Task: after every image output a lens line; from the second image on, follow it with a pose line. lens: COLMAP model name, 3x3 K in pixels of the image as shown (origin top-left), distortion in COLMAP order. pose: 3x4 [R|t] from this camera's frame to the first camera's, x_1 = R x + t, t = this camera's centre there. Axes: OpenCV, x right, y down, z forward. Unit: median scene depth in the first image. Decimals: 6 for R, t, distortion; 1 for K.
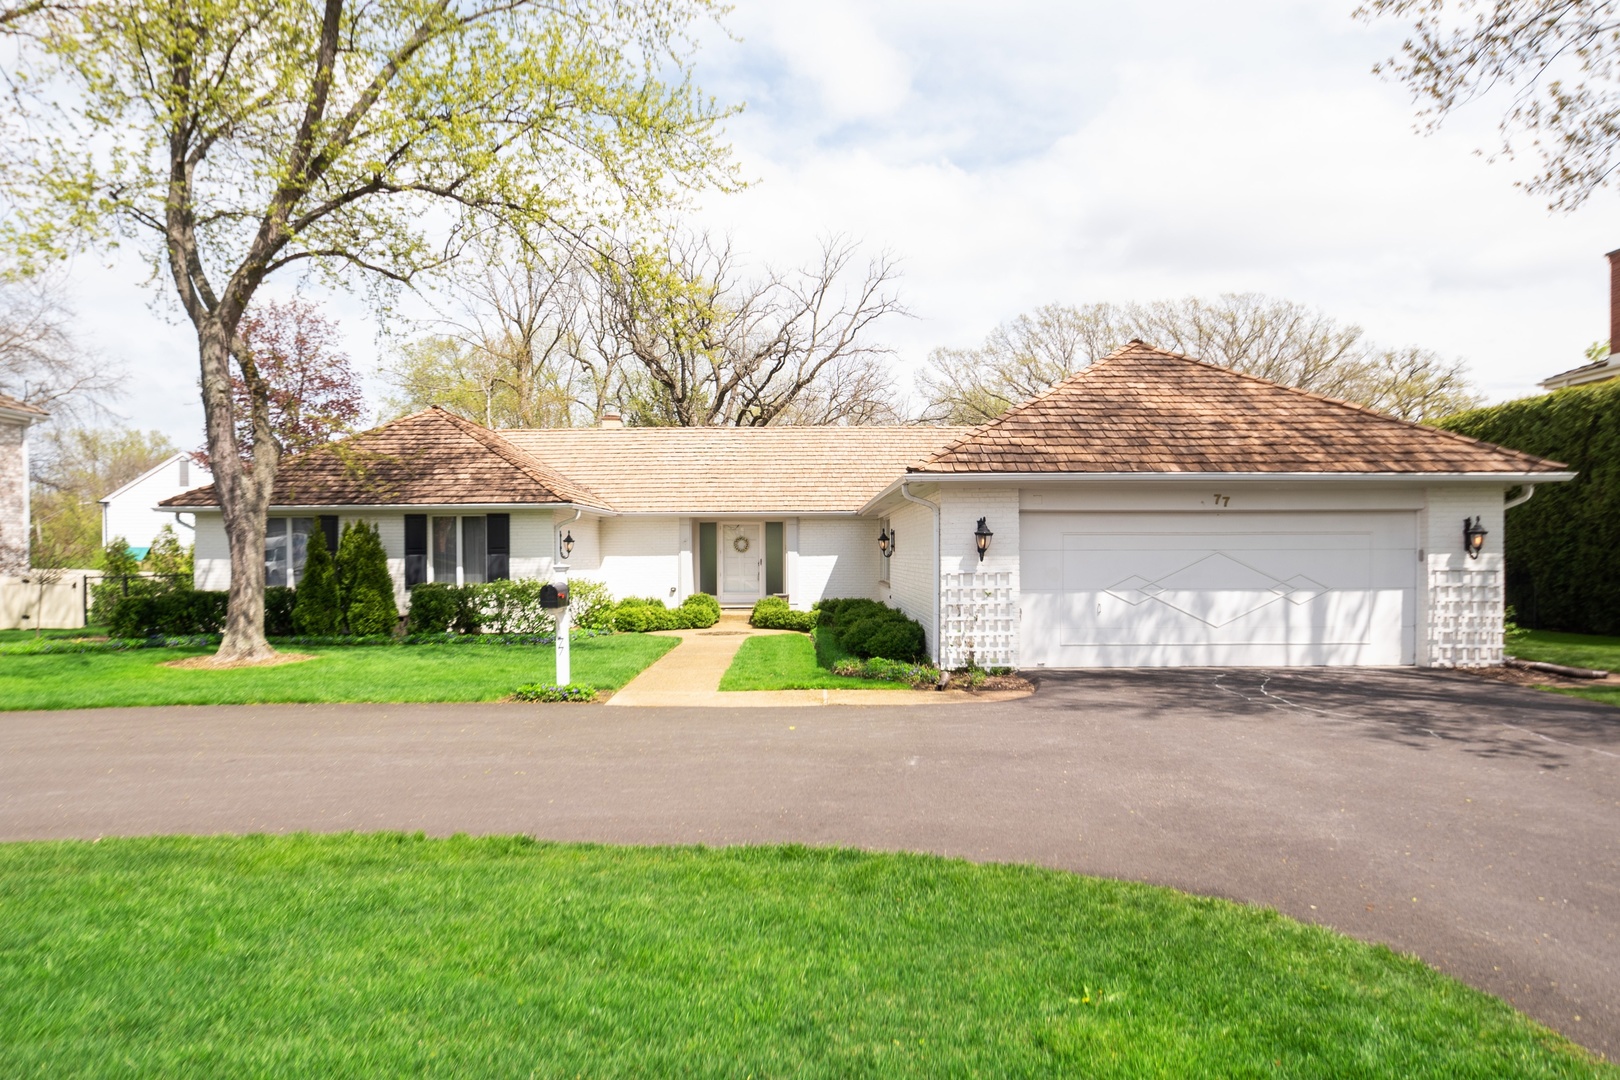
lens RADIAL K [[1000.0, 0, 810.0], [0, 1000.0, 548.9], [0, 0, 1]] dist [-0.018503, 0.003000]
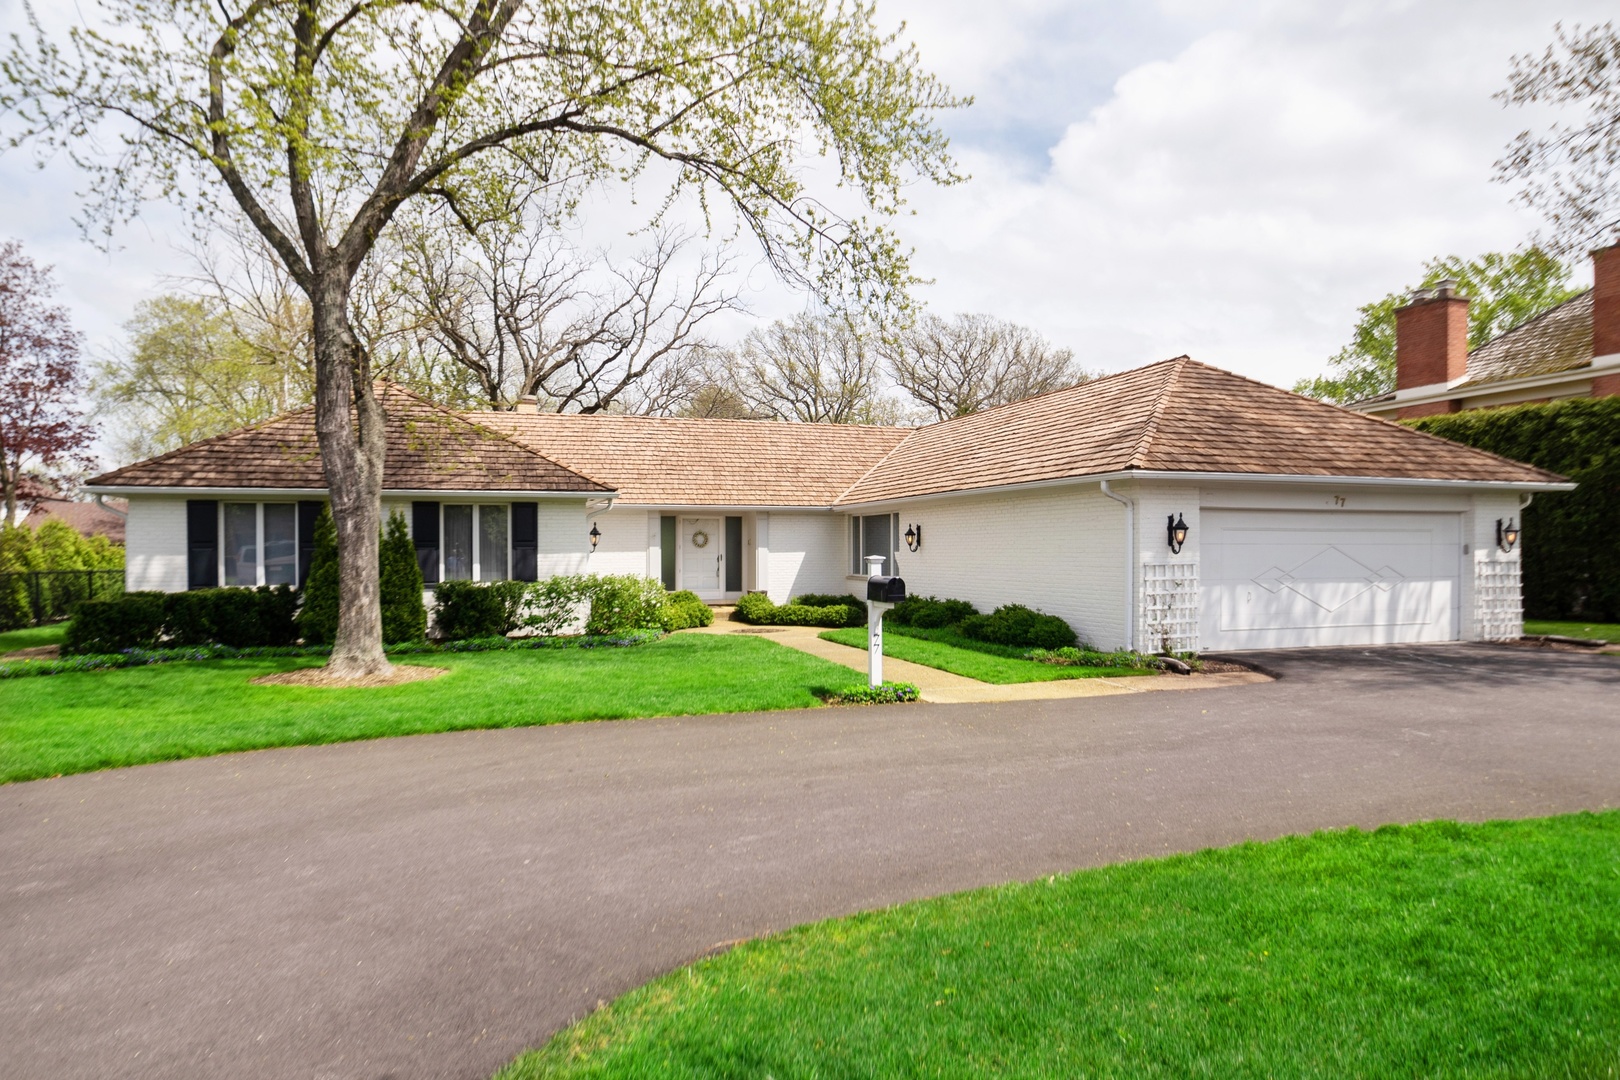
lens RADIAL K [[990.0, 0, 810.3], [0, 990.0, 532.9], [0, 0, 1]] dist [-0.006685, -0.000360]
pose [[0.947454, 0.006648, 0.319823, -0.405343], [-0.002025, 0.999889, -0.014787, 0.004638], [-0.319885, 0.013362, 0.947362, 0.088282]]
